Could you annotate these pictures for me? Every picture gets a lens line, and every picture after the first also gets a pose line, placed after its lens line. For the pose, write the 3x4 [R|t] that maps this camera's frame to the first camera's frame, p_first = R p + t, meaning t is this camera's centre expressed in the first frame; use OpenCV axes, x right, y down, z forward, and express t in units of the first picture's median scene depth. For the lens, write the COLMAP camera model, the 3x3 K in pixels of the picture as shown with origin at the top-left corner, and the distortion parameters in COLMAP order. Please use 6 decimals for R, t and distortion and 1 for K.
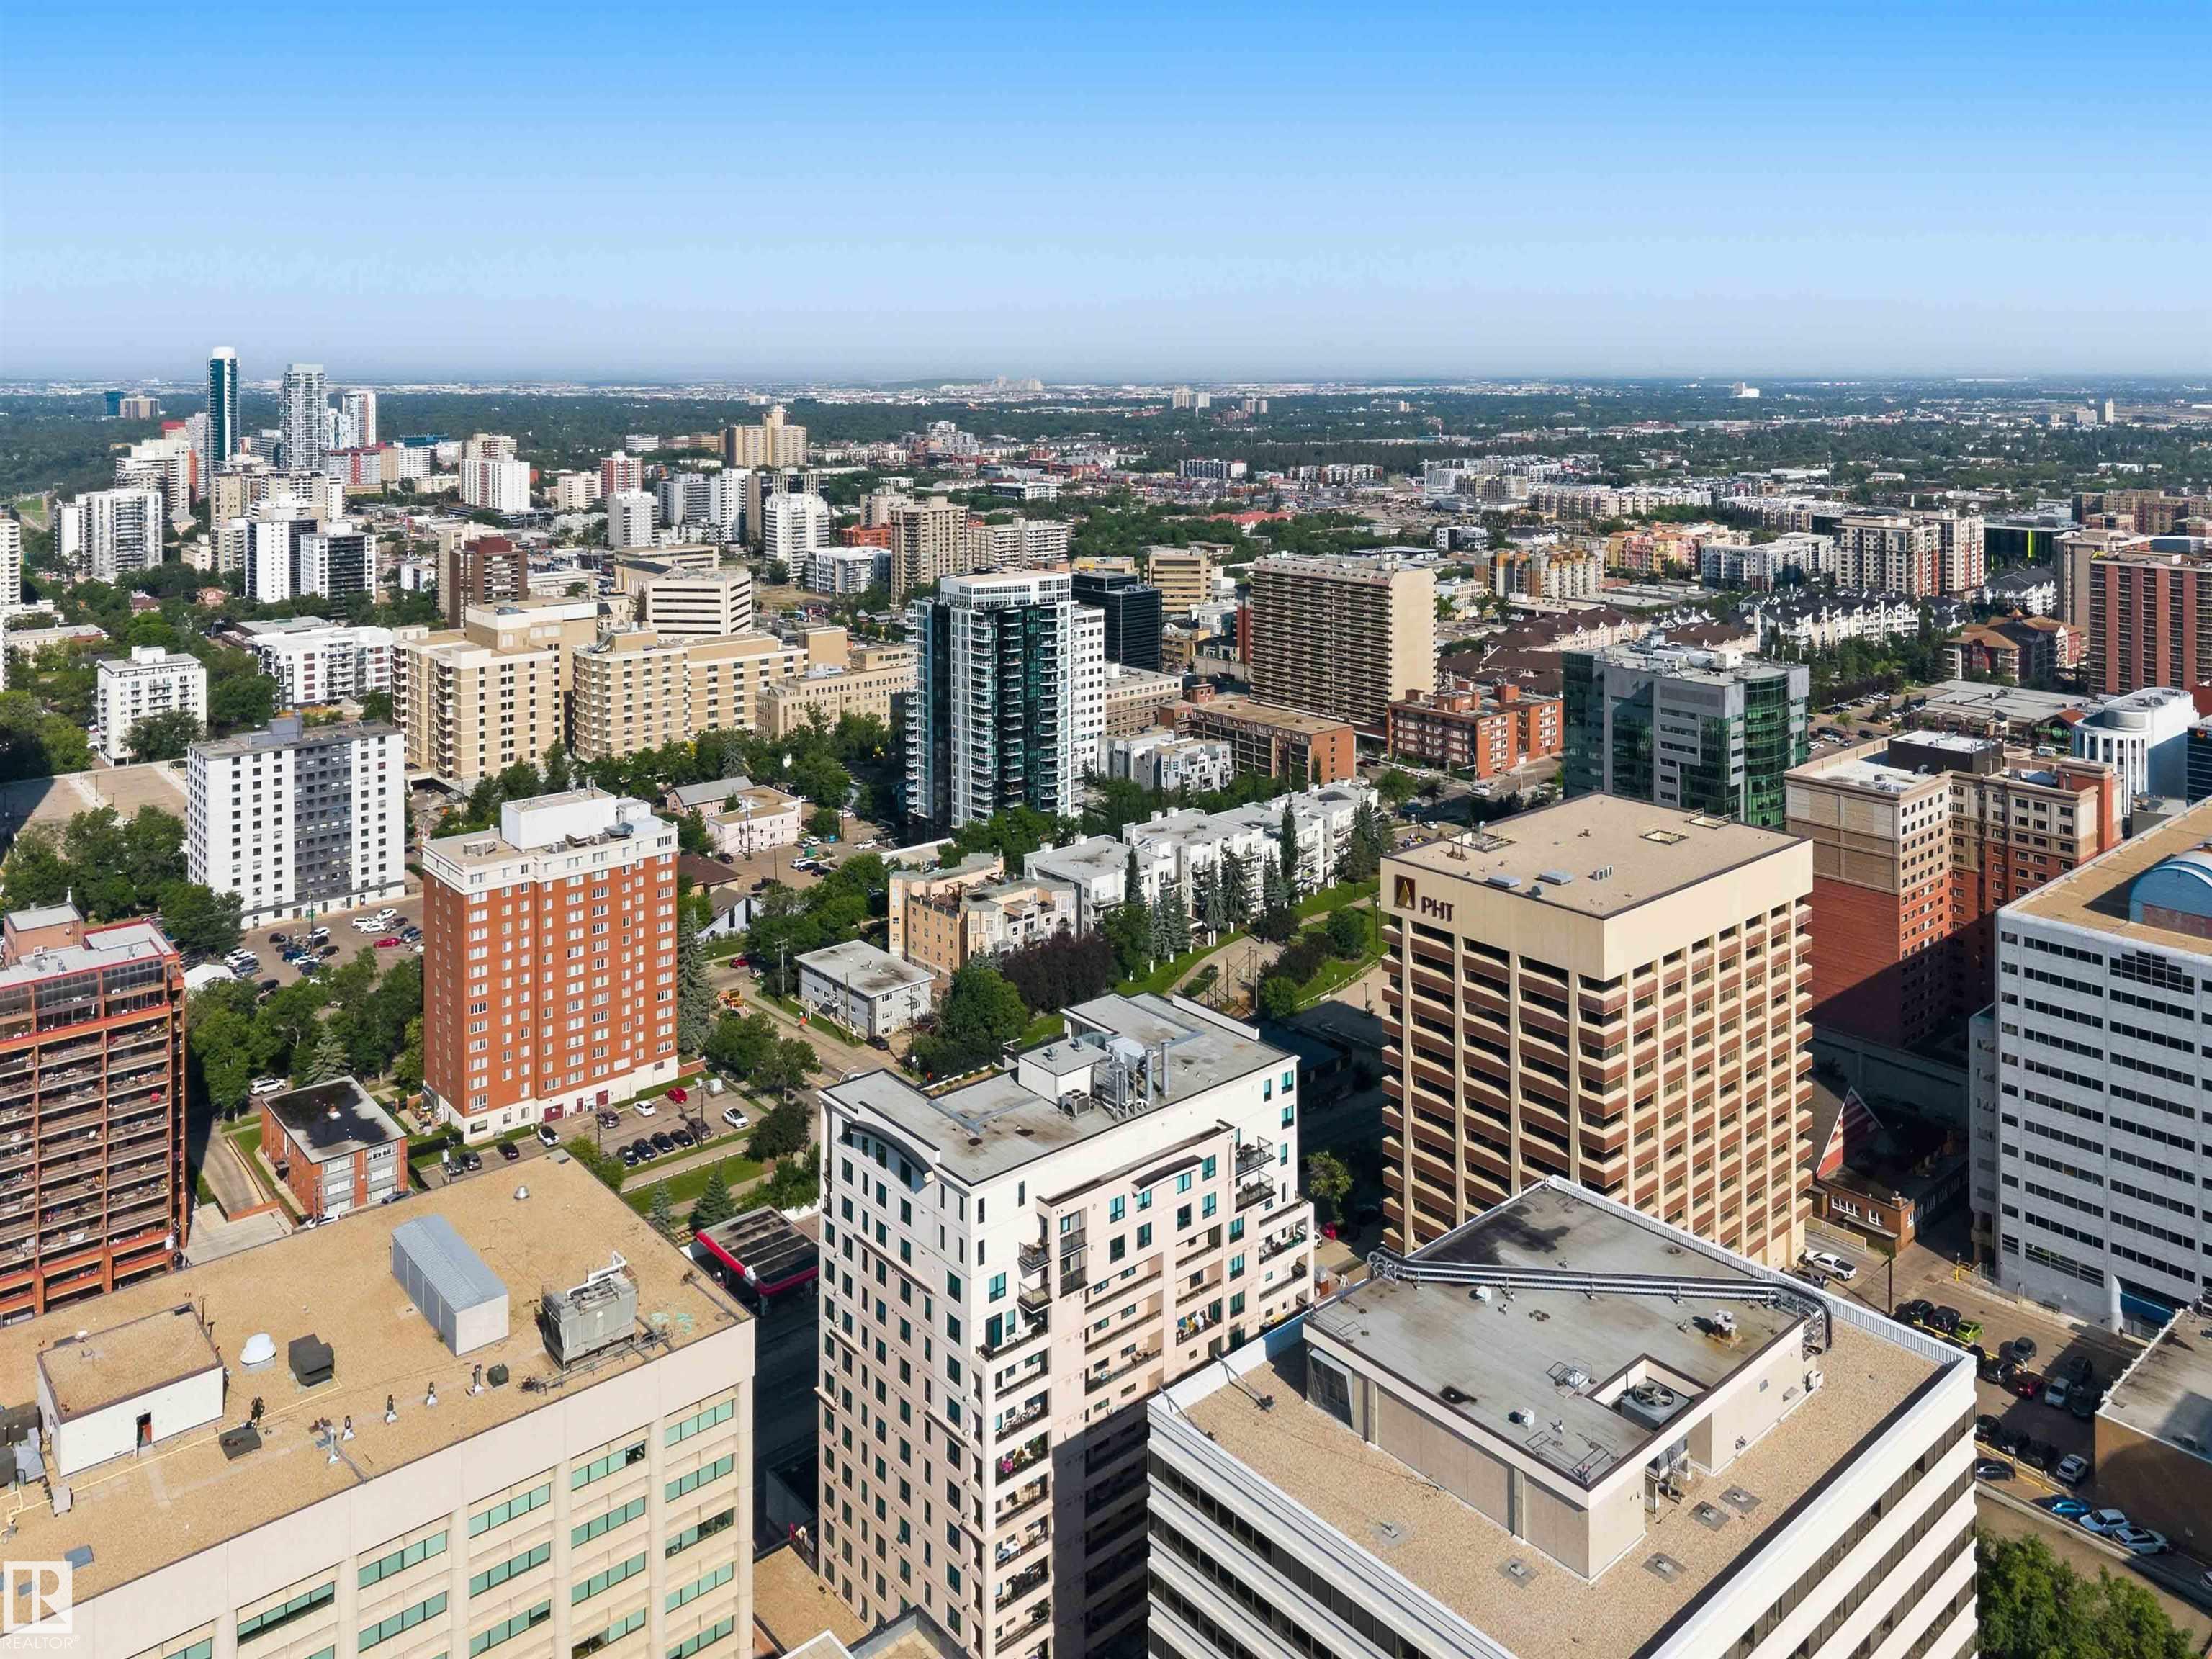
lens RADIAL K [[1534.1, 0, 1101.1], [0, 1534.1, 687.6], [0, 0, 1]] dist [0.003834, -0.024923]
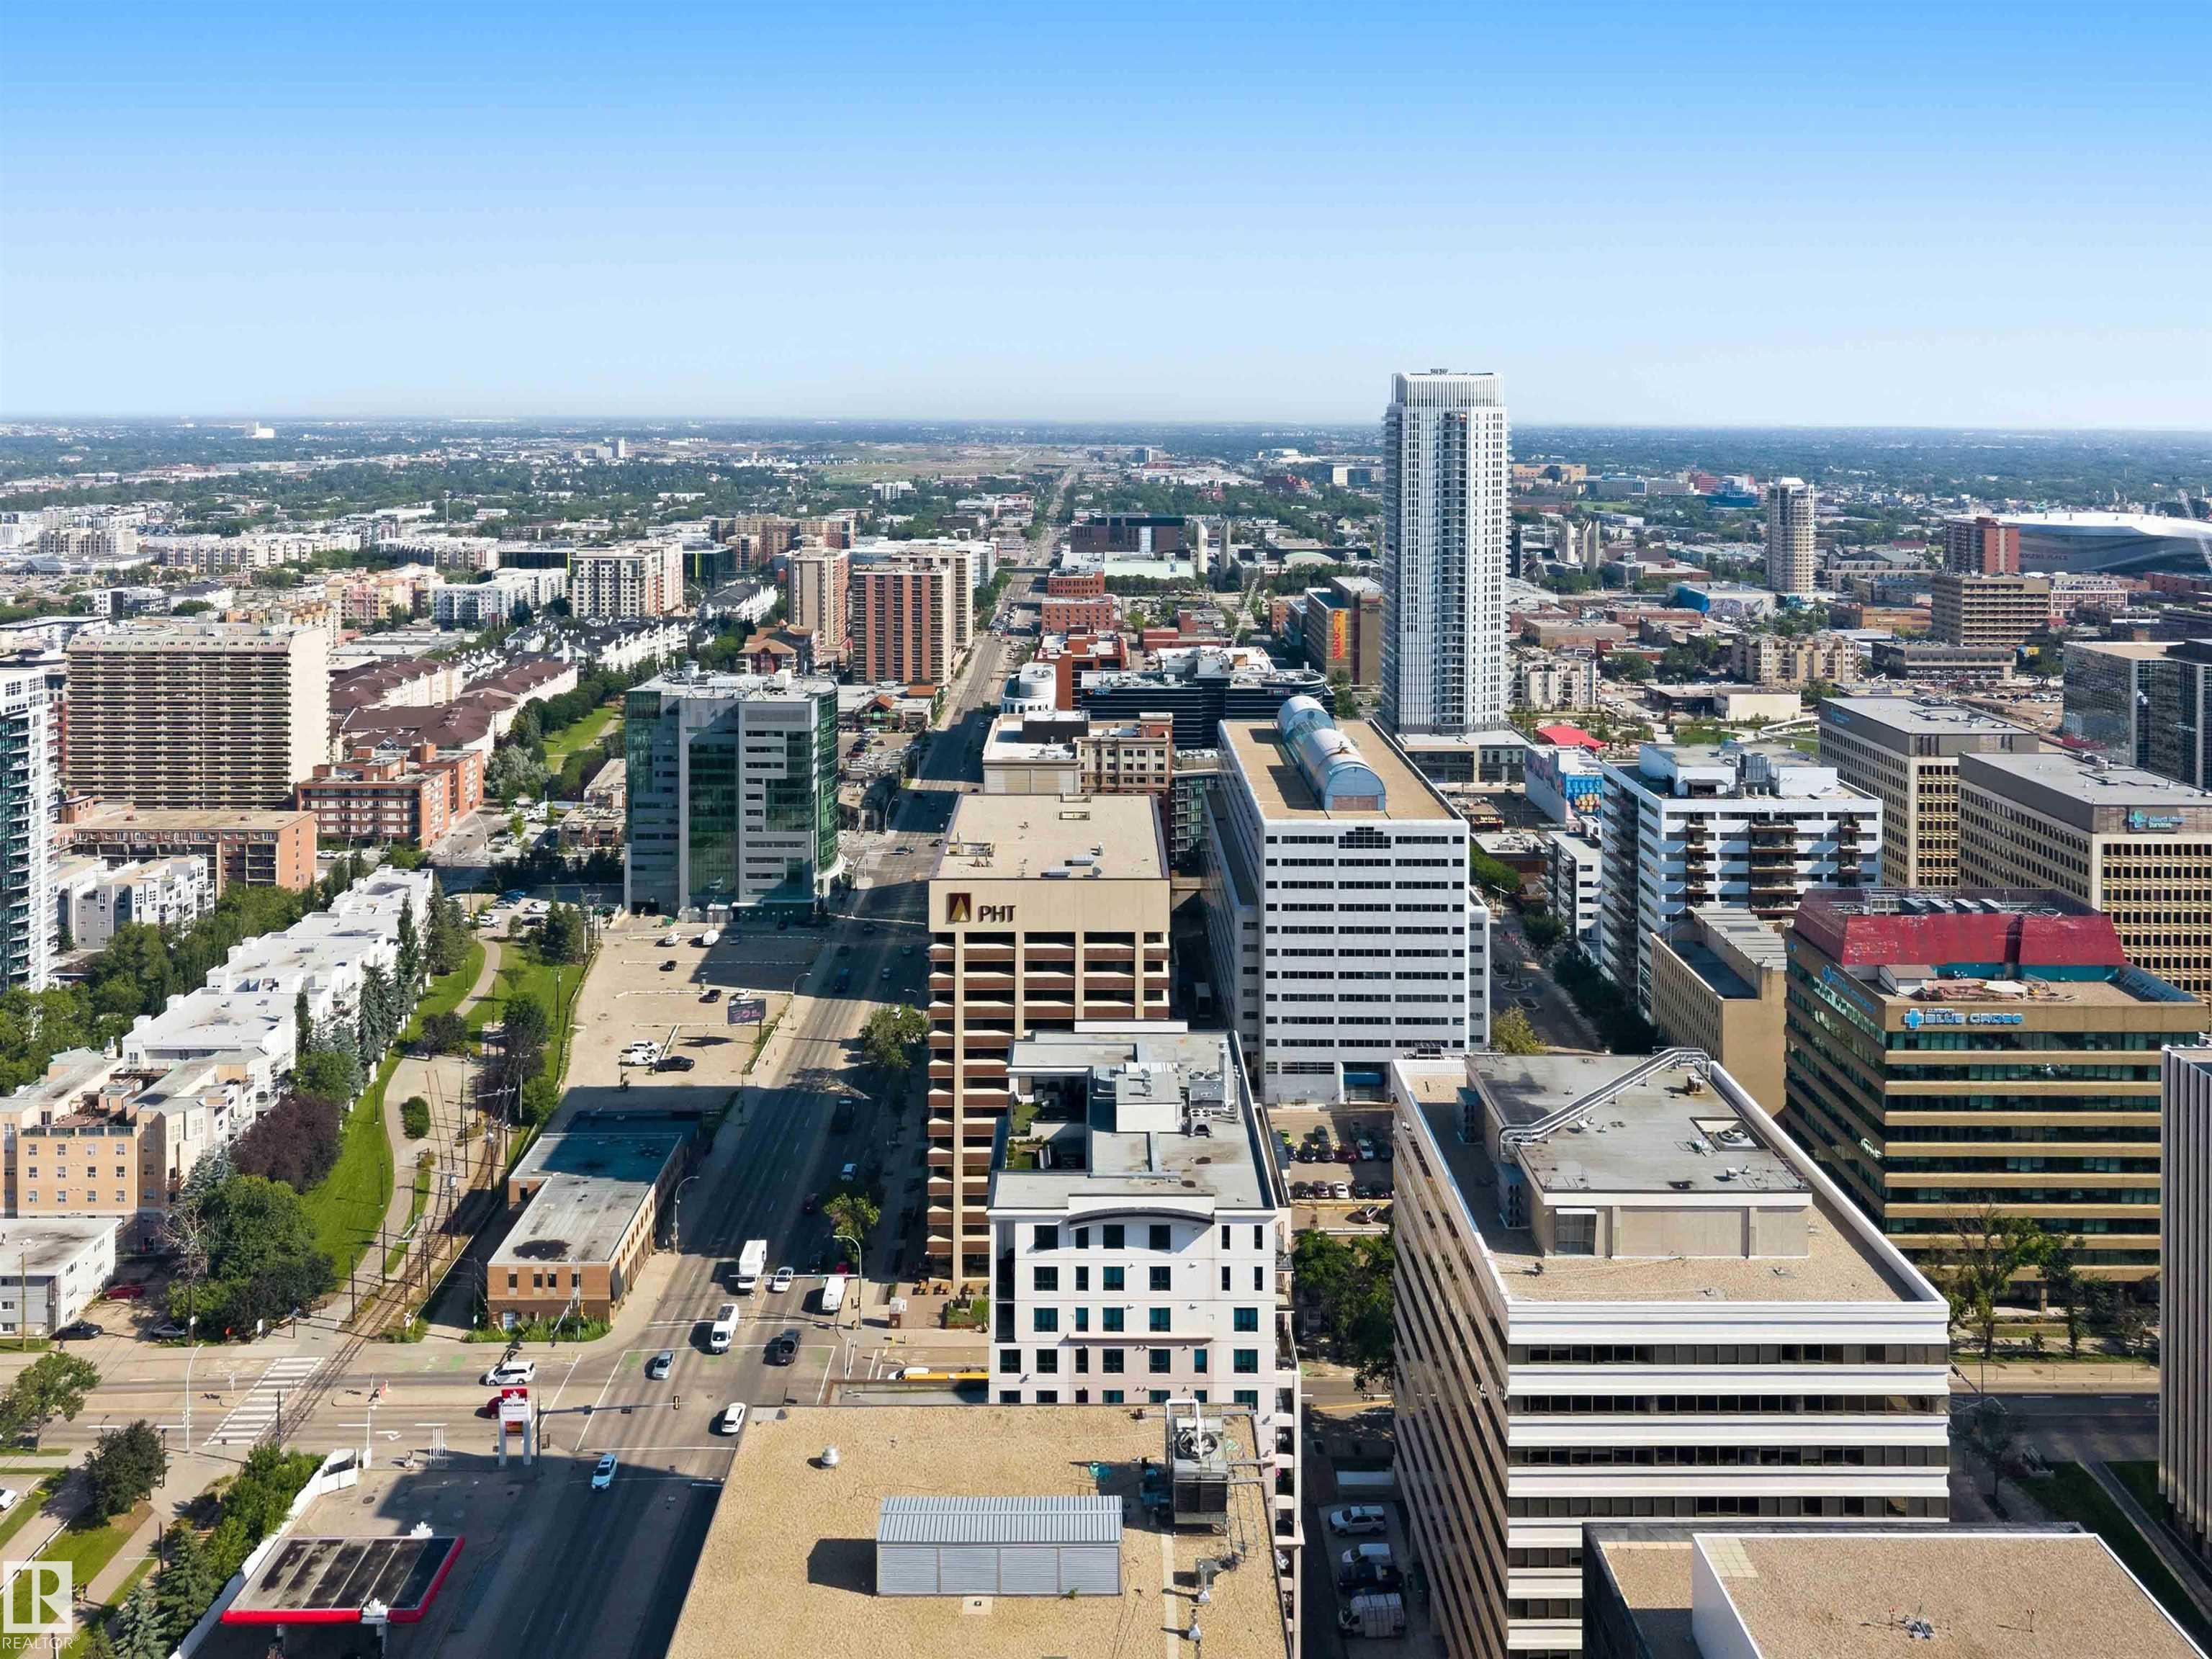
lens RADIAL K [[1534.5, 0, 1111.6], [0, 1534.5, 734.9], [0, 0, 1]] dist [0.009100, -0.078645]
pose [[0.636010, -0.143054, 0.758305, -0.254531], [0.138845, 0.987844, 0.069904, -0.020830], [-0.759087, 0.060827, 0.648141, 0.114681]]
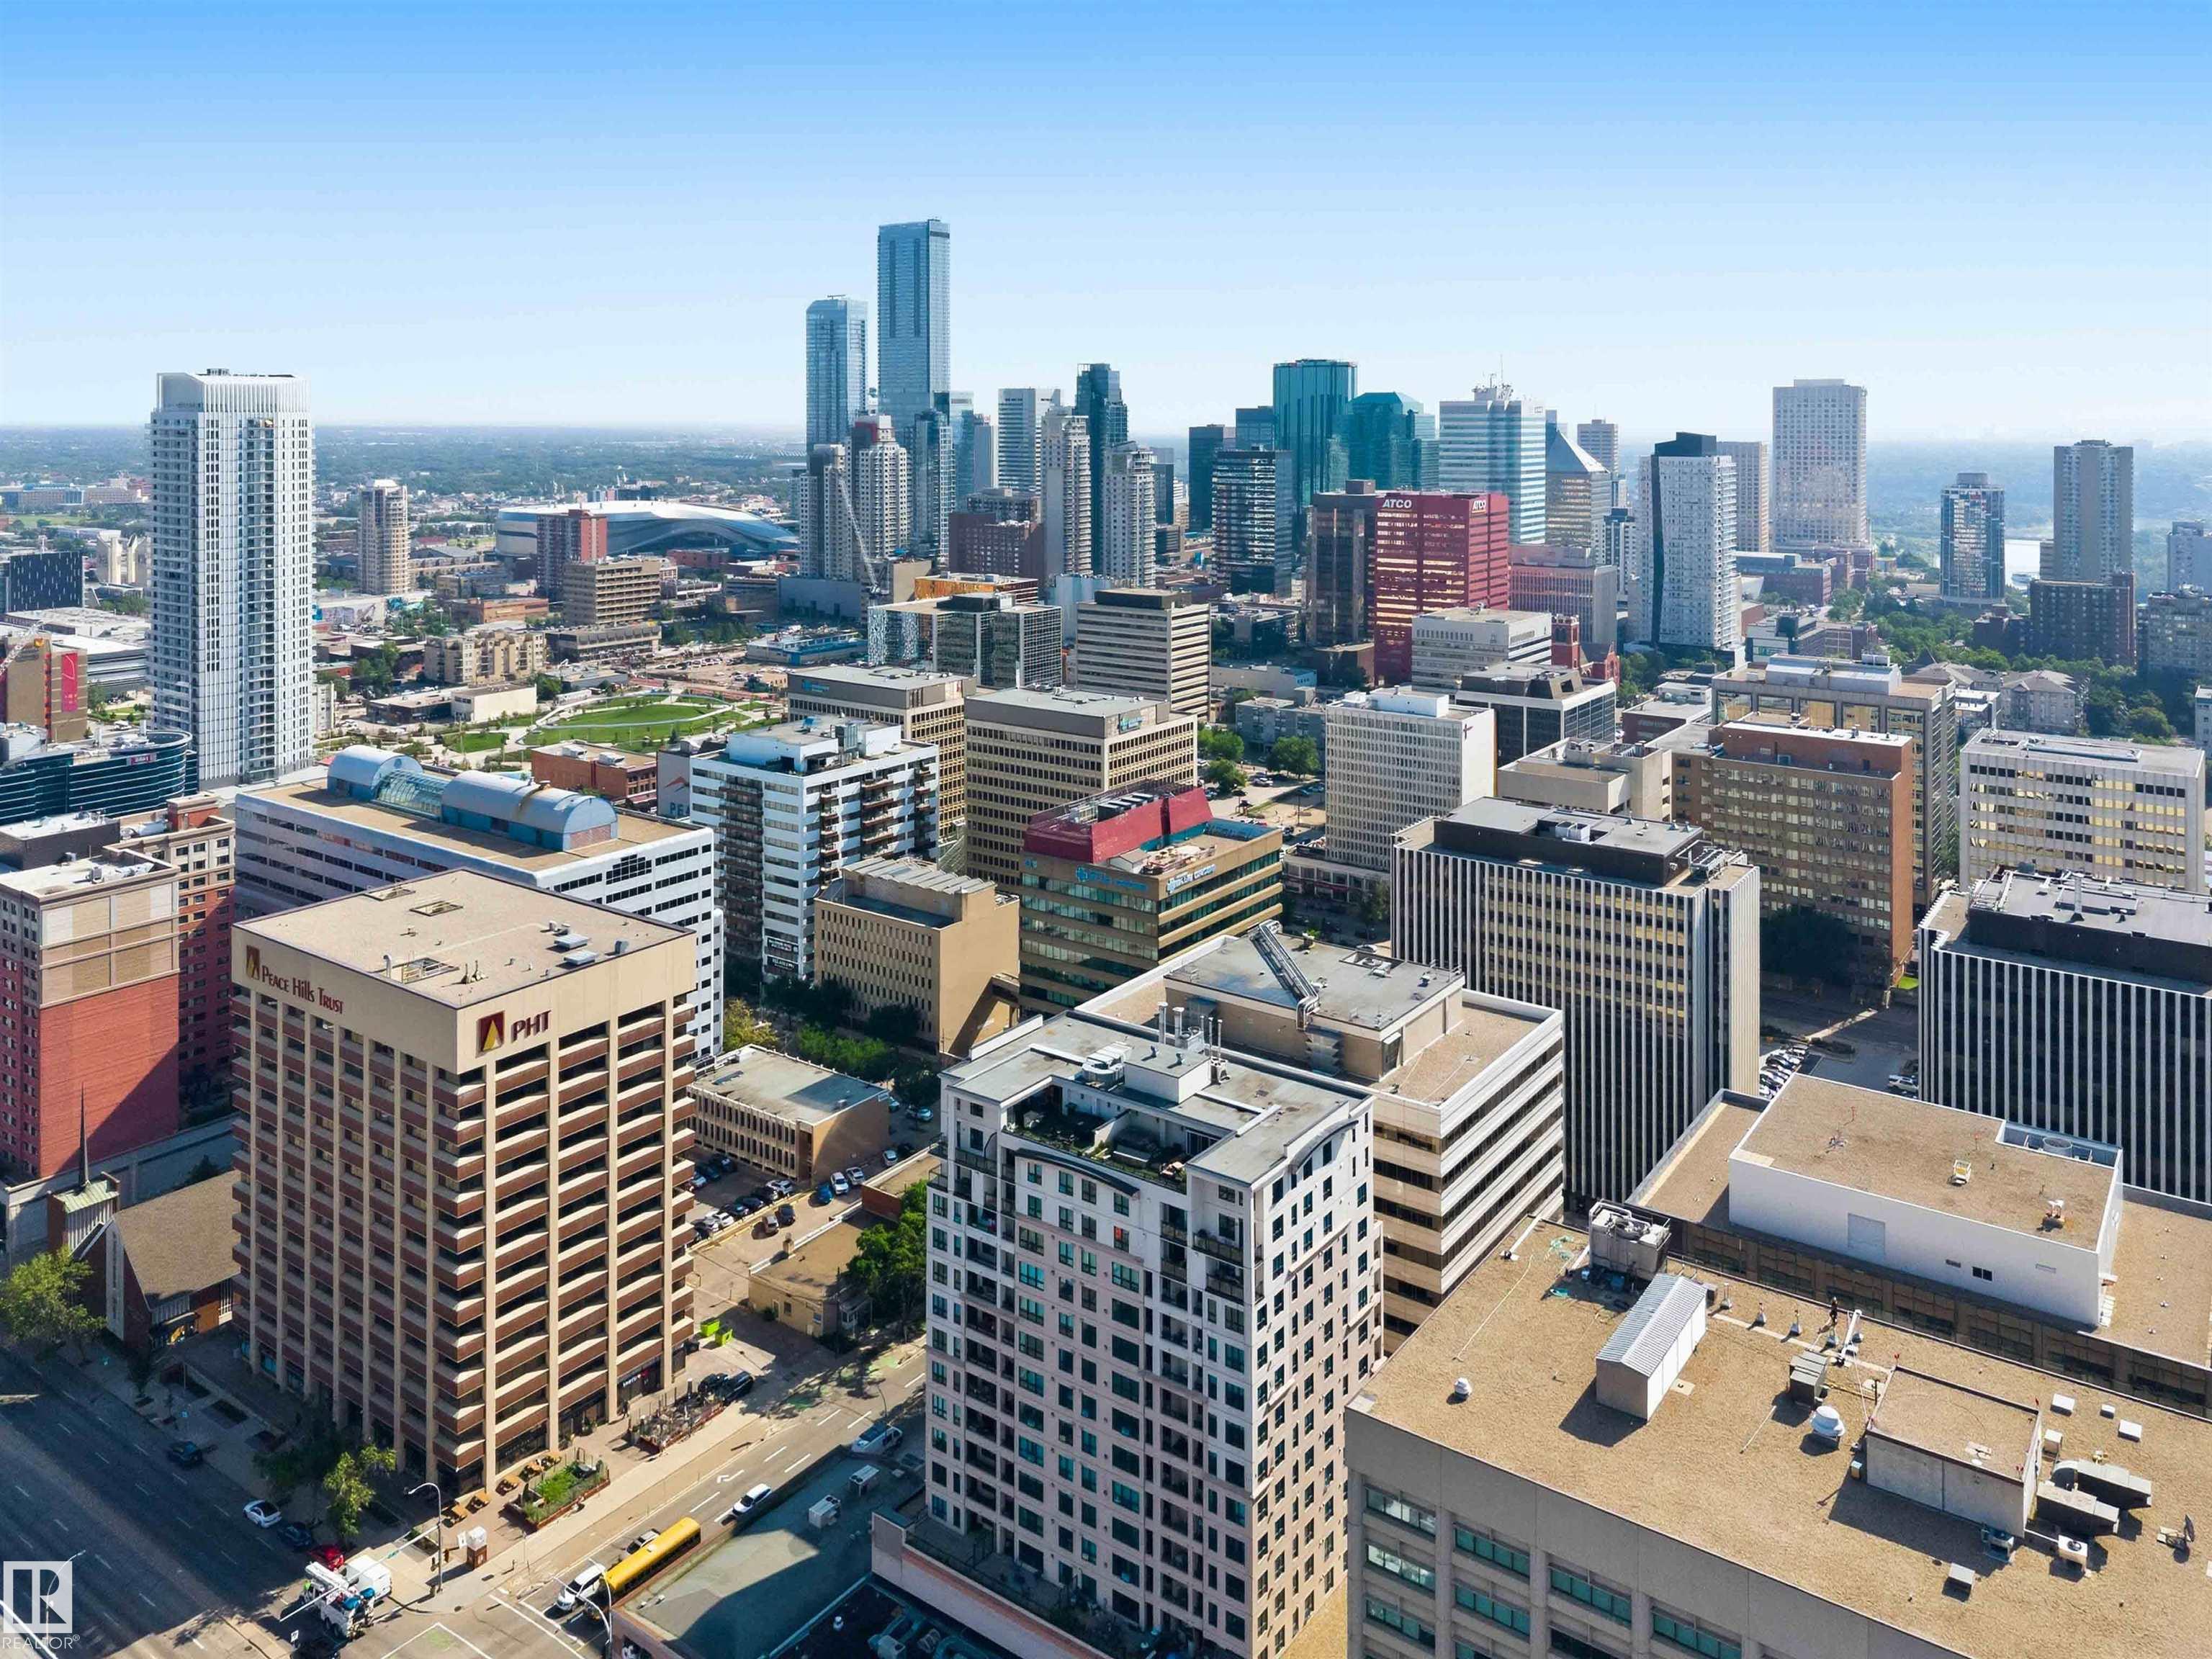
lens RADIAL K [[1524.5, 0, 1111.5], [0, 1524.5, 741.8], [0, 0, 1]] dist [-0.006362, -0.027744]
pose [[-0.252720, -0.187525, 0.949193, -0.332395], [0.181104, 0.954530, 0.236798, -0.080402], [-0.950439, 0.231746, -0.207267, 0.399216]]
